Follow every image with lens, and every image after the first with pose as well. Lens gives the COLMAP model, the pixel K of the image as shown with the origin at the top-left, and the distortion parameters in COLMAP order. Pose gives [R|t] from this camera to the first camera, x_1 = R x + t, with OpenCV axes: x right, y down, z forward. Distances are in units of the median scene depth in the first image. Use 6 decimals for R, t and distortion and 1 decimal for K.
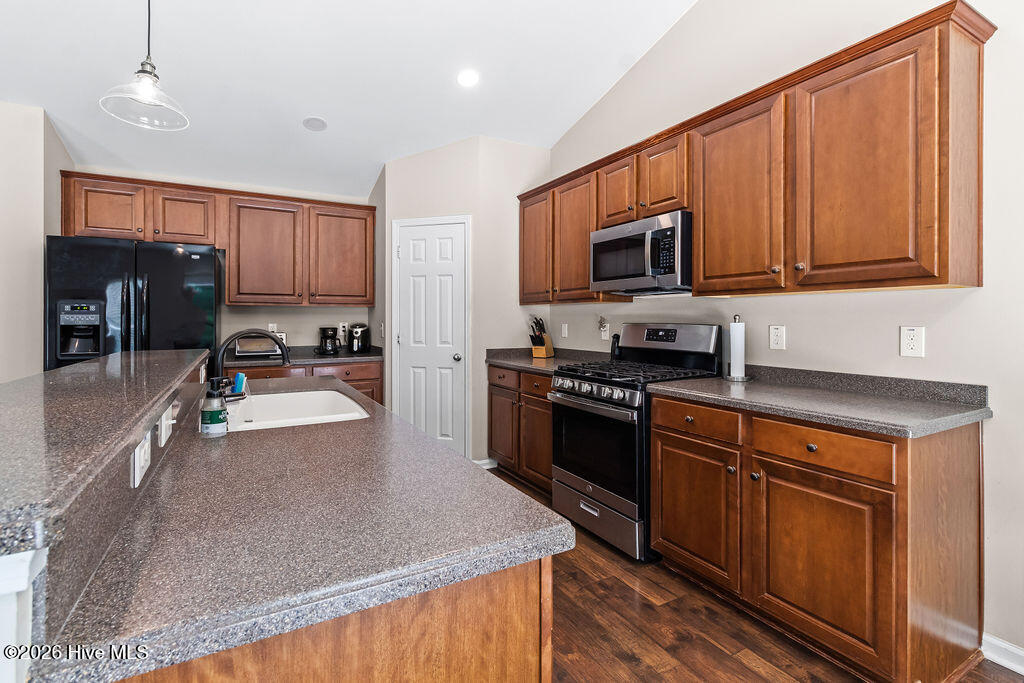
lens RADIAL K [[475.1, 0, 508.9], [0, 475.1, 317.2], [0, 0, 1]] dist [0.002498, -0.001848]
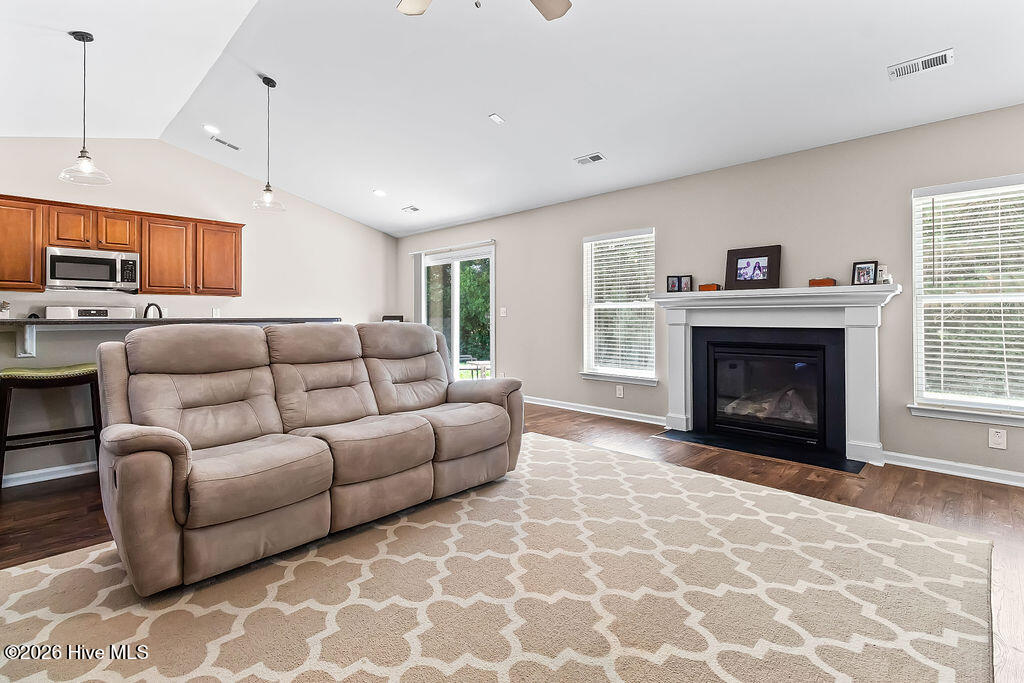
lens RADIAL K [[475.1, 0, 514.1], [0, 475.1, 320.4], [0, 0, 1]] dist [0.002498, -0.001848]
pose [[-0.279192, -0.011063, 0.960171, -1.642275], [0.000930, 0.999930, 0.011792, 0.041458], [-0.960235, 0.004185, -0.279163, -0.025649]]
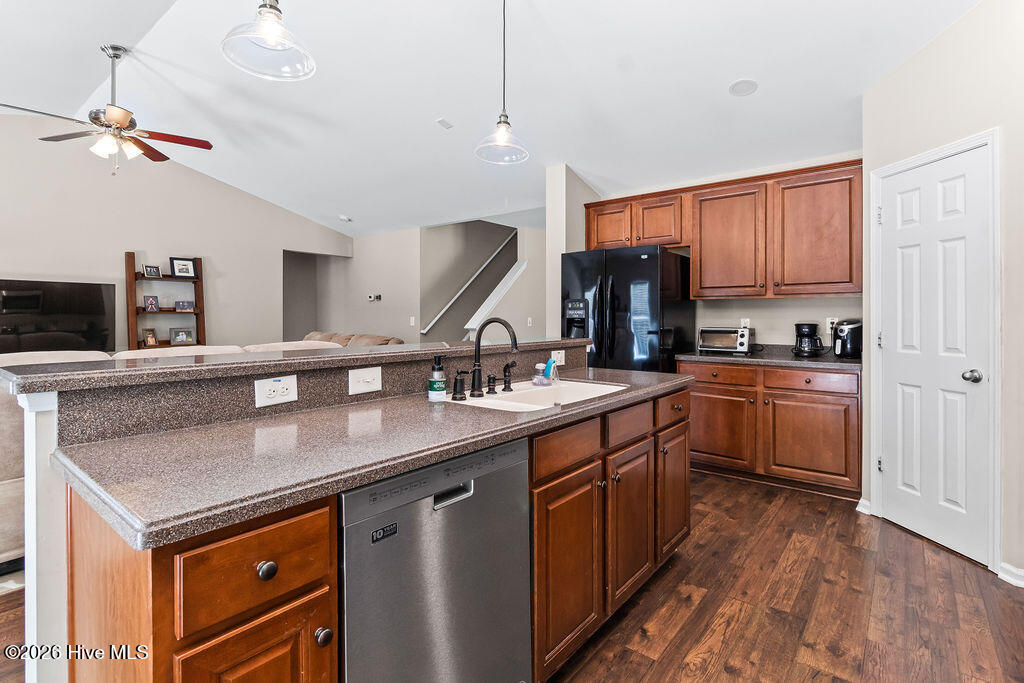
lens RADIAL K [[491.5, 0, 511.4], [0, 491.5, 315.8], [0, 0, 1]] dist [-0.004939, -0.000654]
pose [[0.376520, -0.002000, -0.926407, 0.279156], [0.002443, 0.999996, -0.001166, 0.010622], [0.926405, -0.001824, 0.376523, 0.287746]]
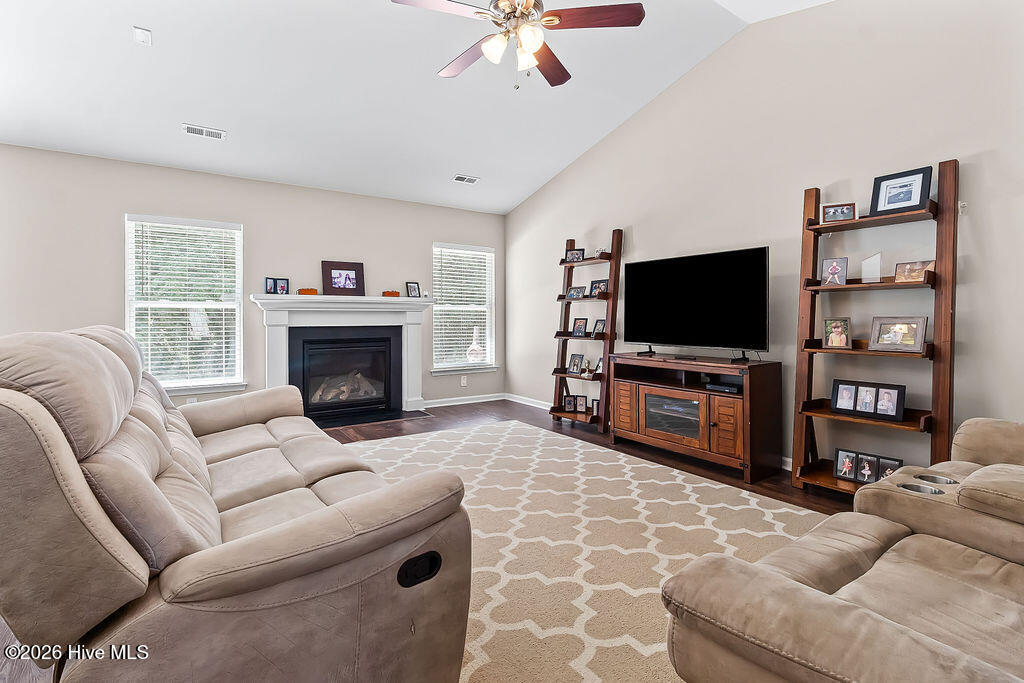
lens RADIAL K [[475.1, 0, 506.8], [0, 475.1, 324.7], [0, 0, 1]] dist [0.002498, -0.001848]
pose [[-0.997515, 0.001220, -0.070442, -1.029577], [0.000382, 0.999929, 0.011917, 0.051542], [0.070452, 0.011861, -0.997445, 0.615085]]
